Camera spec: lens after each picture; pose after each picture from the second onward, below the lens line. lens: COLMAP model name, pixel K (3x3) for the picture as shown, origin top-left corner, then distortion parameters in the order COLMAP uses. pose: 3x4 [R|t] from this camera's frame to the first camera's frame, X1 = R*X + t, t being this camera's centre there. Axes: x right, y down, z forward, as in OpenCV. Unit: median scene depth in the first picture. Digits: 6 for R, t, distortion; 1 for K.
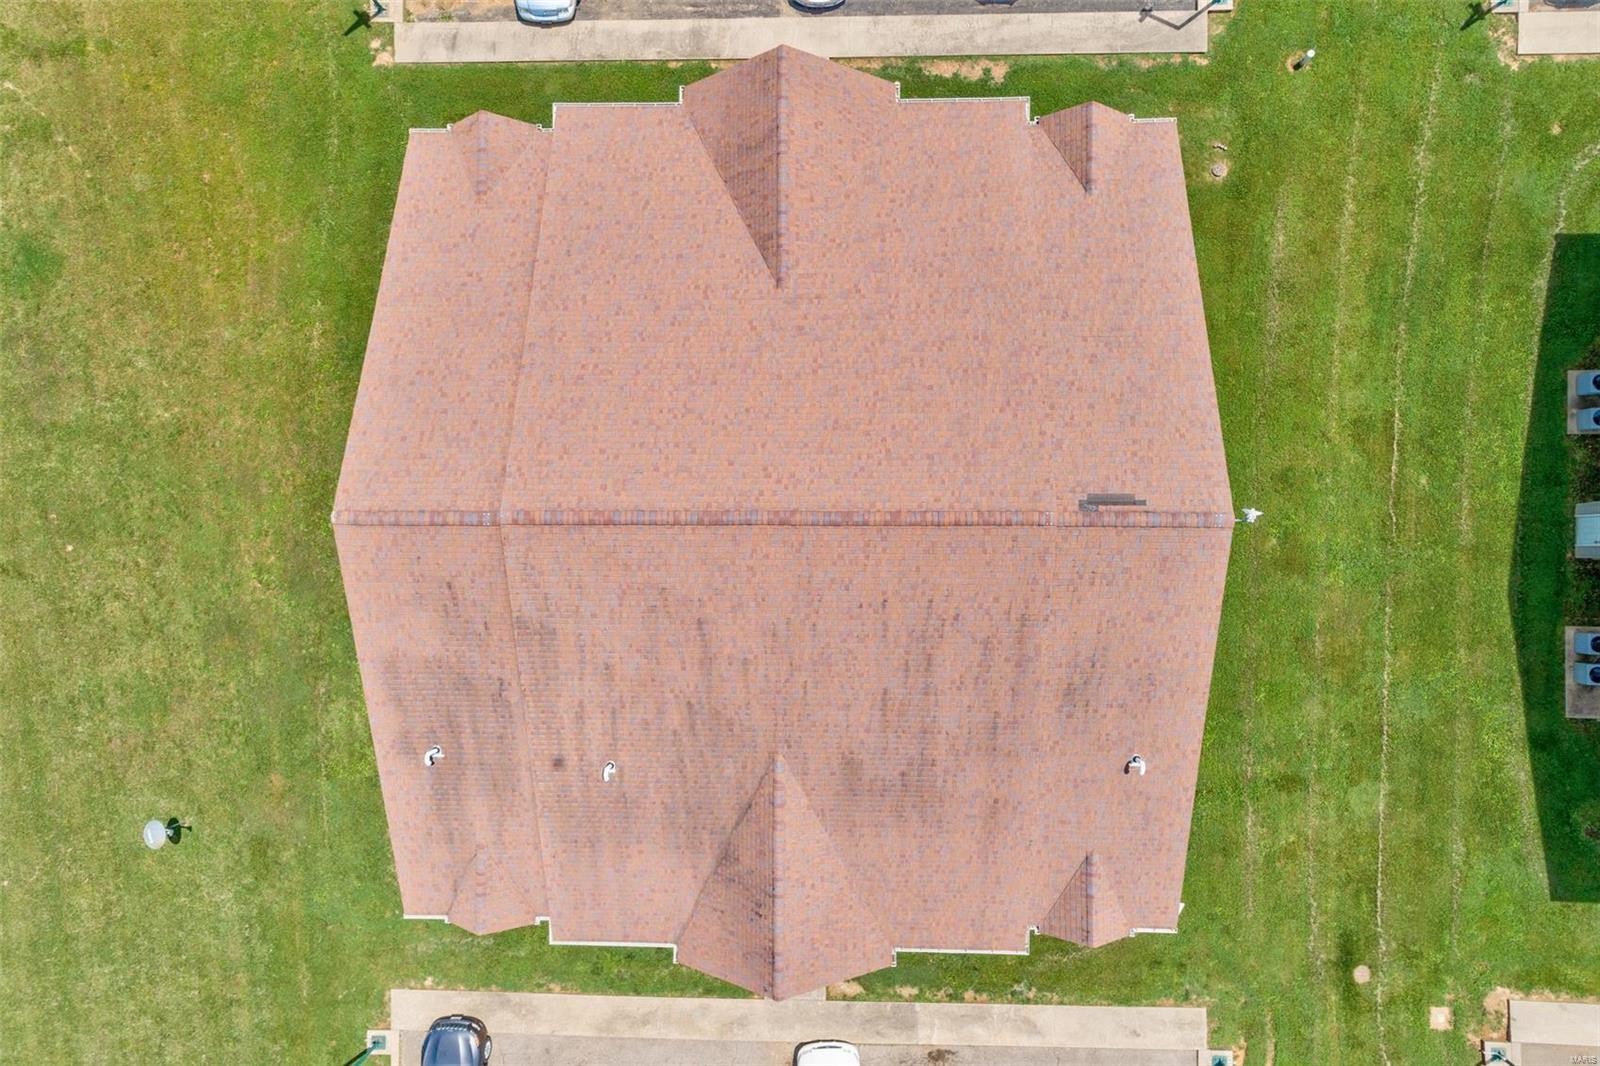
lens RADIAL K [[1120.6, 0, 799.3], [0, 1120.6, 530.4], [0, 0, 1]] dist [0.027533, 0.015662]
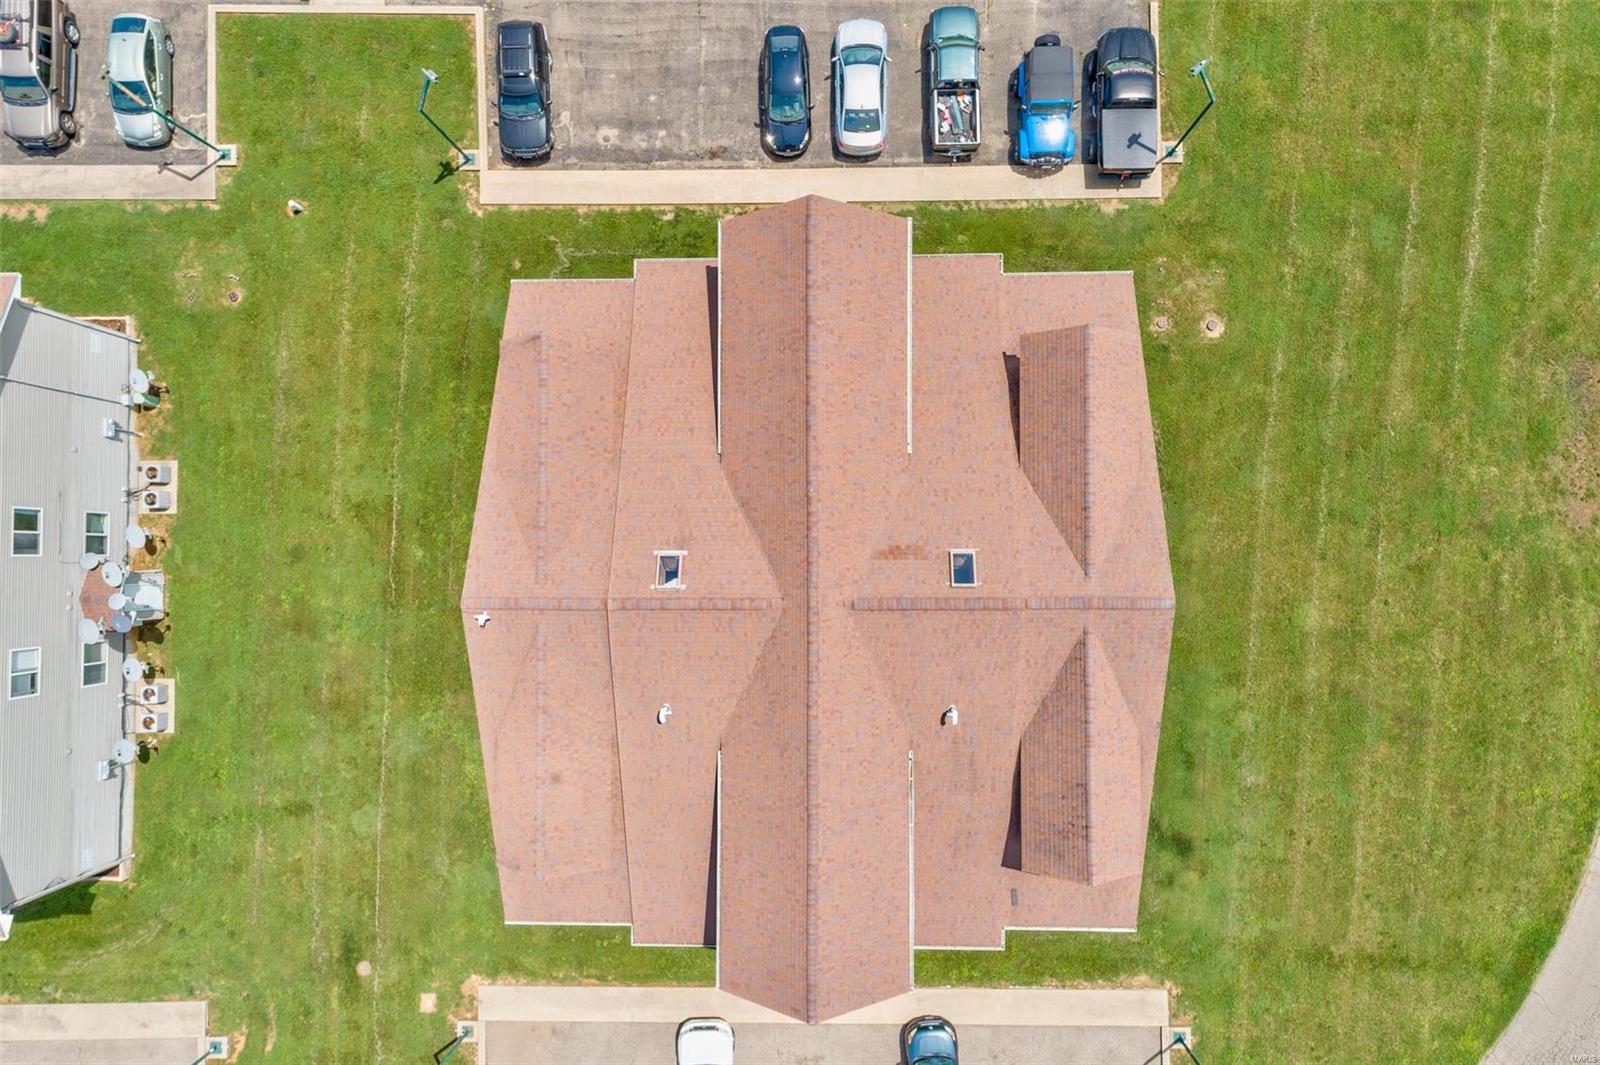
lens RADIAL K [[1034.3, 0, 801.5], [0, 1034.3, 534.0], [0, 0, 1]] dist [0.018021, 0.012400]
pose [[0.999966, -0.008221, -0.000783, 0.967614], [0.008209, 0.999876, -0.013412, -0.047020], [0.000893, 0.013405, 0.999910, -0.101245]]
